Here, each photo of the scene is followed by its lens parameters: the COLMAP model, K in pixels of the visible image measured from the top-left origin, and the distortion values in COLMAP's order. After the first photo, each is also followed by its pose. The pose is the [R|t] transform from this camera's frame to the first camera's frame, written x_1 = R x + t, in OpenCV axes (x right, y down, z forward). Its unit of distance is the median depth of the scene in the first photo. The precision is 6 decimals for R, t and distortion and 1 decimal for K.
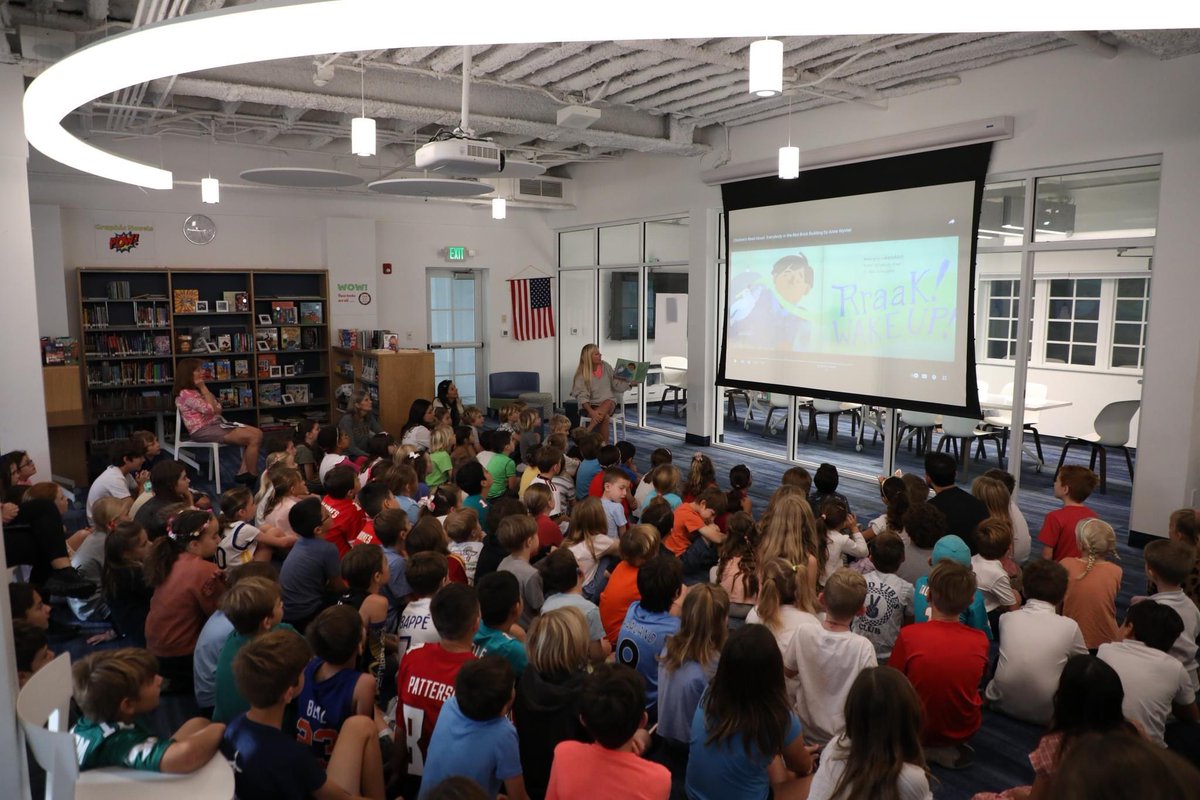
lens RADIAL K [[804.8, 0, 596.7], [0, 804.8, 393.4], [0, 0, 1]] dist [-0.045011, 0.007201]
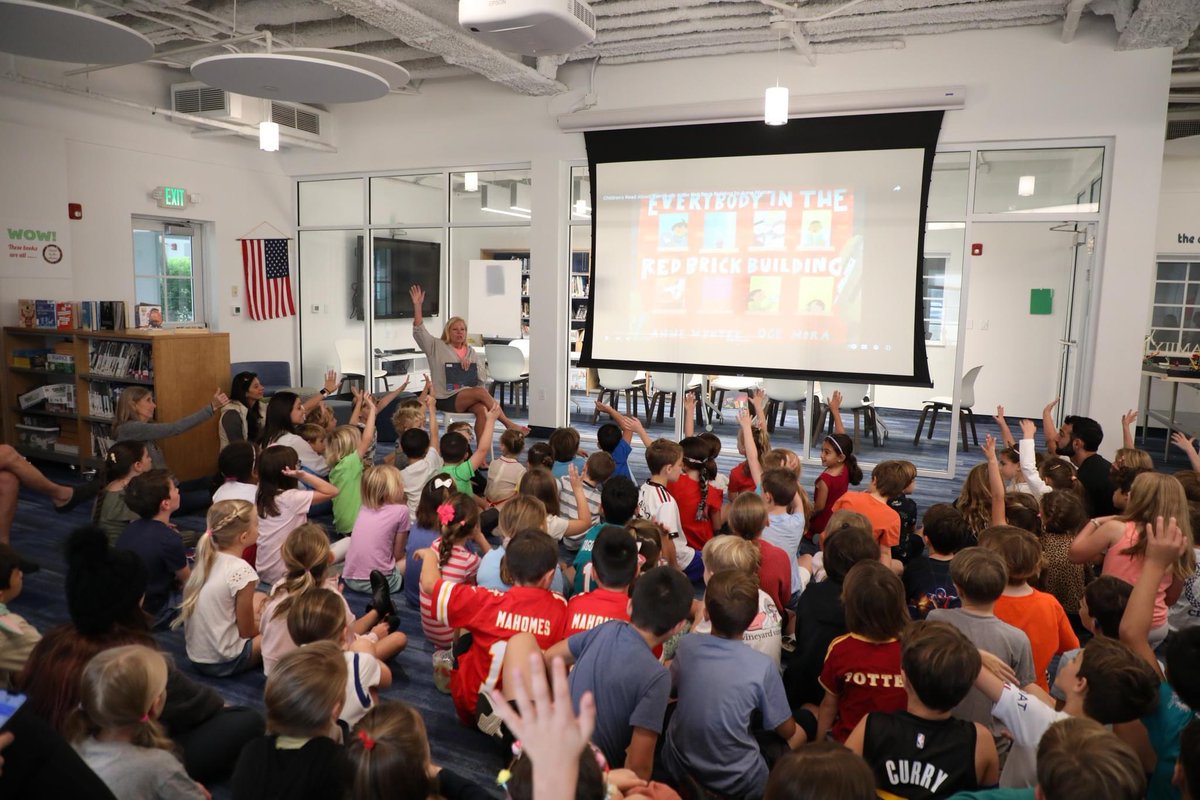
lens RADIAL K [[804.8, 0, 609.2], [0, 804.8, 404.6], [0, 0, 1]] dist [-0.045011, 0.007201]
pose [[0.850717, -0.056867, 0.522538, -0.256713], [0.042680, 0.998321, 0.039161, -0.001940], [-0.523888, -0.011013, 0.851716, 0.226132]]
